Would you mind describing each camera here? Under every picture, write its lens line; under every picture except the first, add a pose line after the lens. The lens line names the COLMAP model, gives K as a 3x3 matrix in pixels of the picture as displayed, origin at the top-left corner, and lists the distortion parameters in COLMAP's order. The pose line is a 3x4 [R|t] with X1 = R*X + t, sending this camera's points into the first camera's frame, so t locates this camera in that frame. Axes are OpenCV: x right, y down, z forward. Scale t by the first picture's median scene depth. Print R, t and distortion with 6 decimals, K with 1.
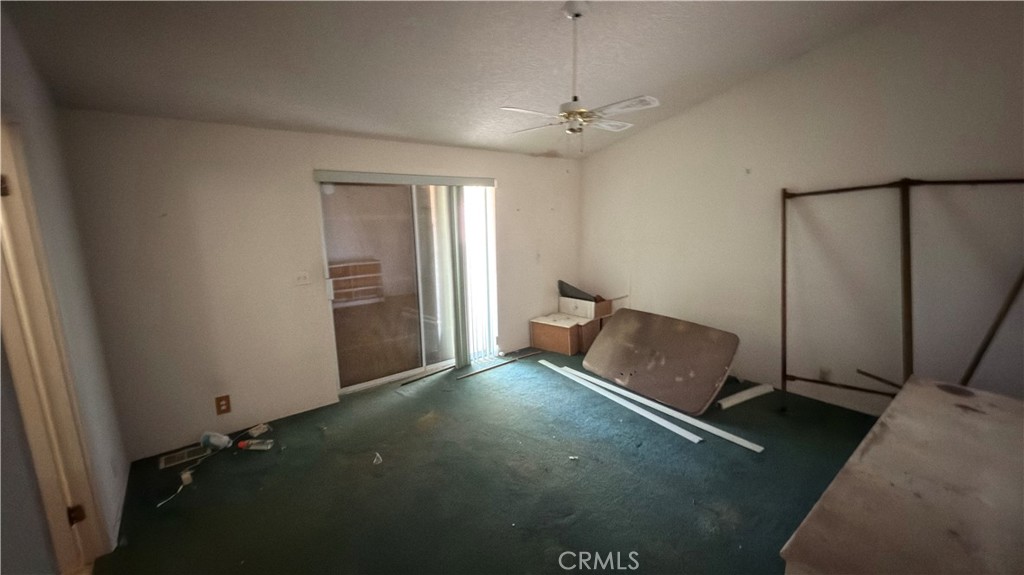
lens RADIAL K [[404.7, 0, 510.6], [0, 404.7, 287.3], [0, 0, 1]] dist [-0.003652, -0.000294]
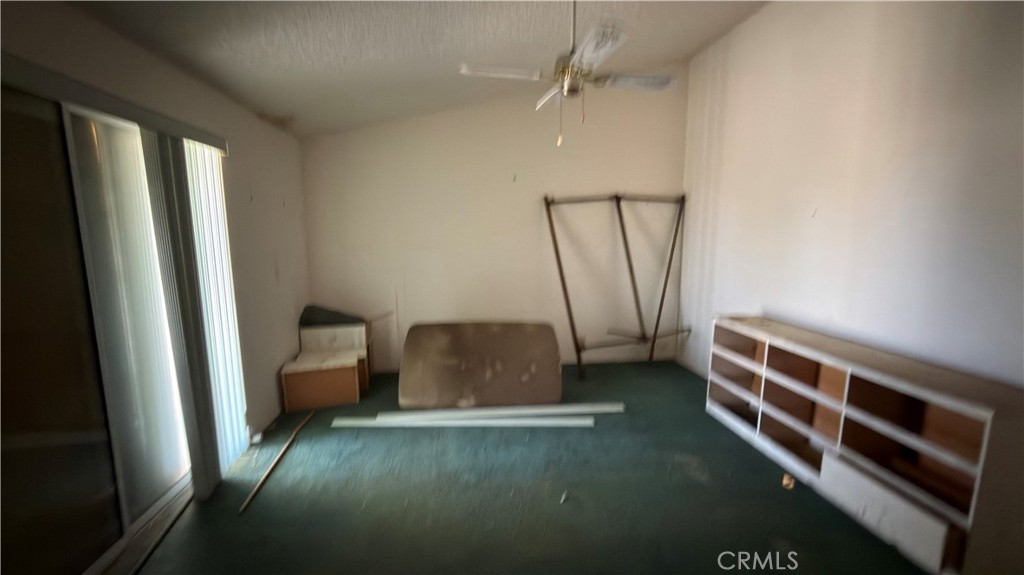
lens RADIAL K [[404.7, 0, 512.0], [0, 404.7, 288.5], [0, 0, 1]] dist [-0.003652, -0.000294]
pose [[0.517504, -0.101783, 0.849606, -0.360539], [0.140432, 0.989540, 0.033009, -0.023923], [-0.844079, 0.102229, 0.526385, 0.406276]]
